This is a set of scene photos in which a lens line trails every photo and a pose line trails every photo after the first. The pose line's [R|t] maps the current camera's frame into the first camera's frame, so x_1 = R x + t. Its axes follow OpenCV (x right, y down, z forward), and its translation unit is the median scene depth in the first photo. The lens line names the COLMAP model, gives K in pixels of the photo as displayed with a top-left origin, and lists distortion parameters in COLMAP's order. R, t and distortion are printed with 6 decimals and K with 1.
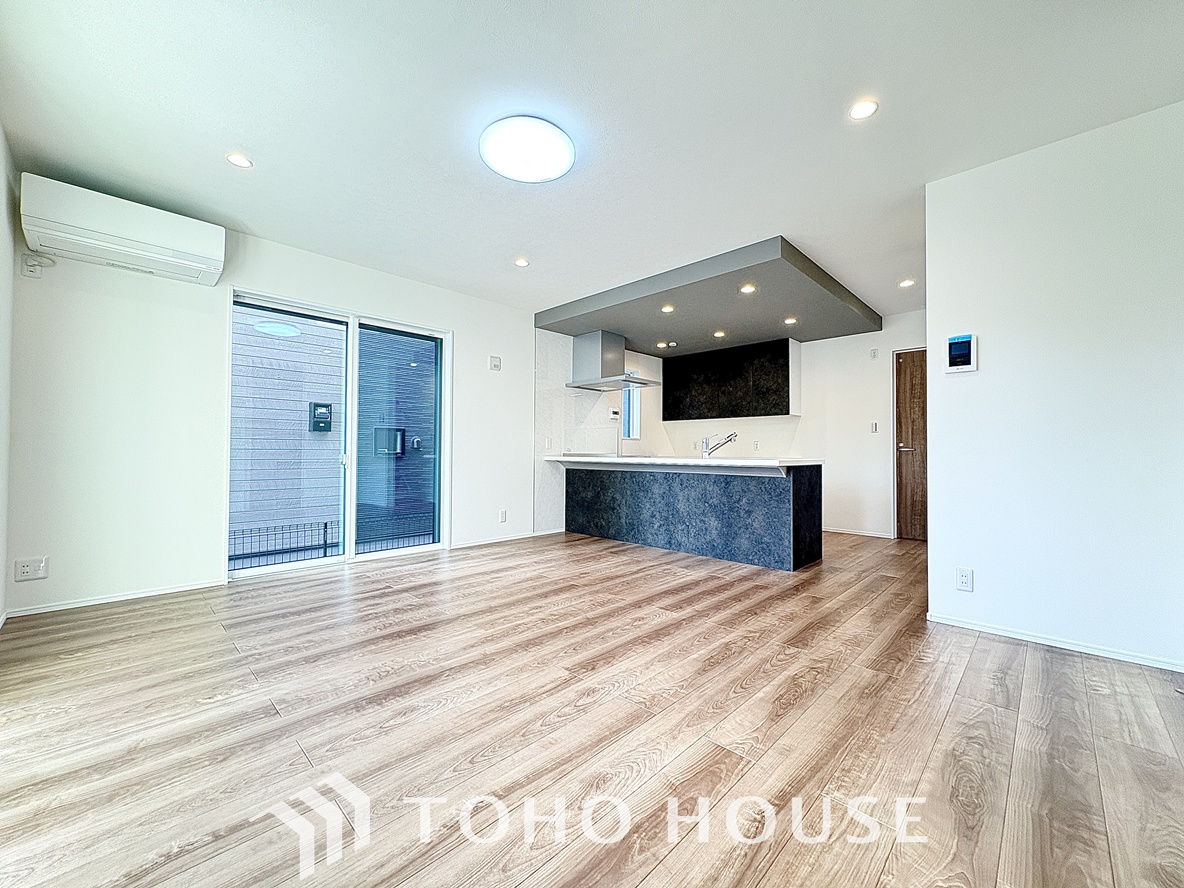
lens RADIAL K [[473.6, 0, 590.4], [0, 473.6, 445.3], [0, 0, 1]] dist [0.001164, -0.000247]
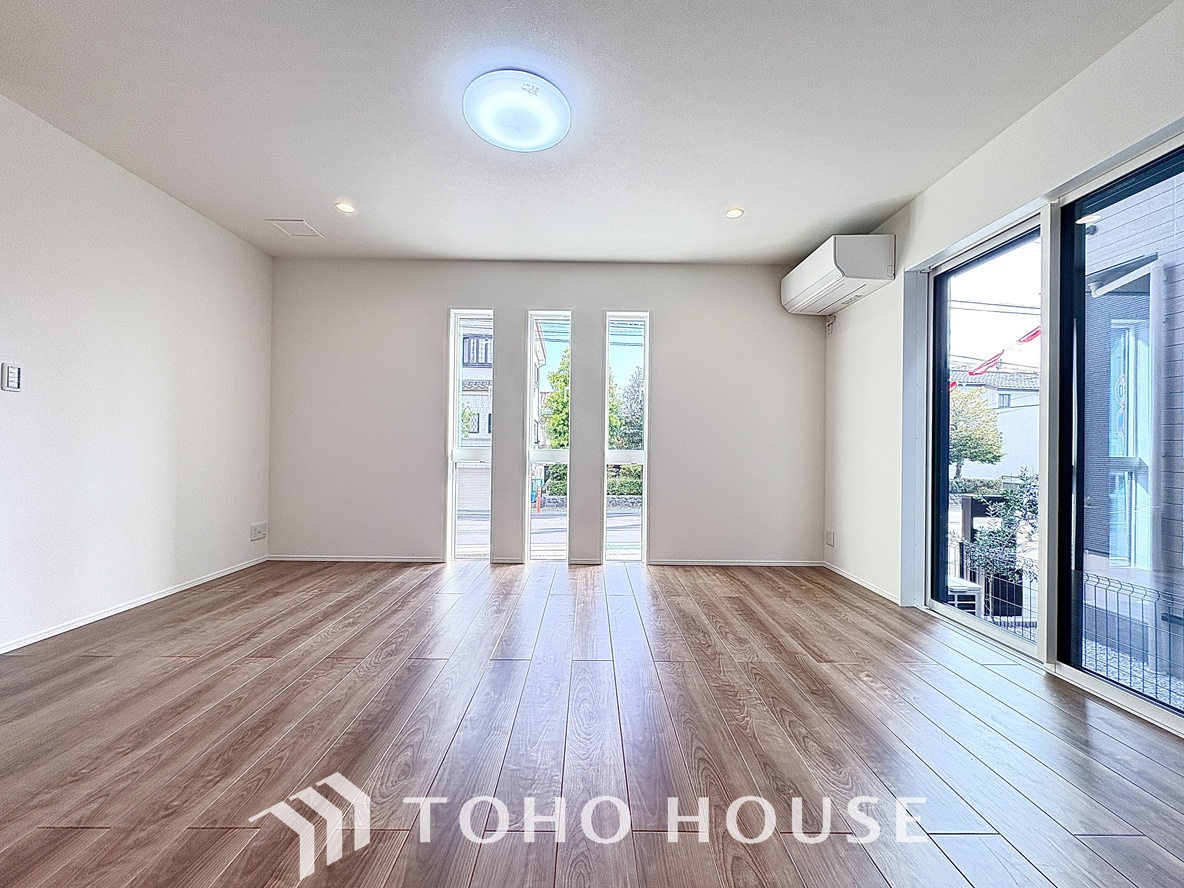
lens RADIAL K [[486.1, 0, 588.6], [0, 486.1, 444.4], [0, 0, 1]] dist [-0.001162, -0.000223]
pose [[-0.720425, -0.017822, -0.693304, 0.488121], [-0.005420, 0.999784, -0.020069, 0.027630], [0.693512, -0.010701, -0.720366, 2.191450]]
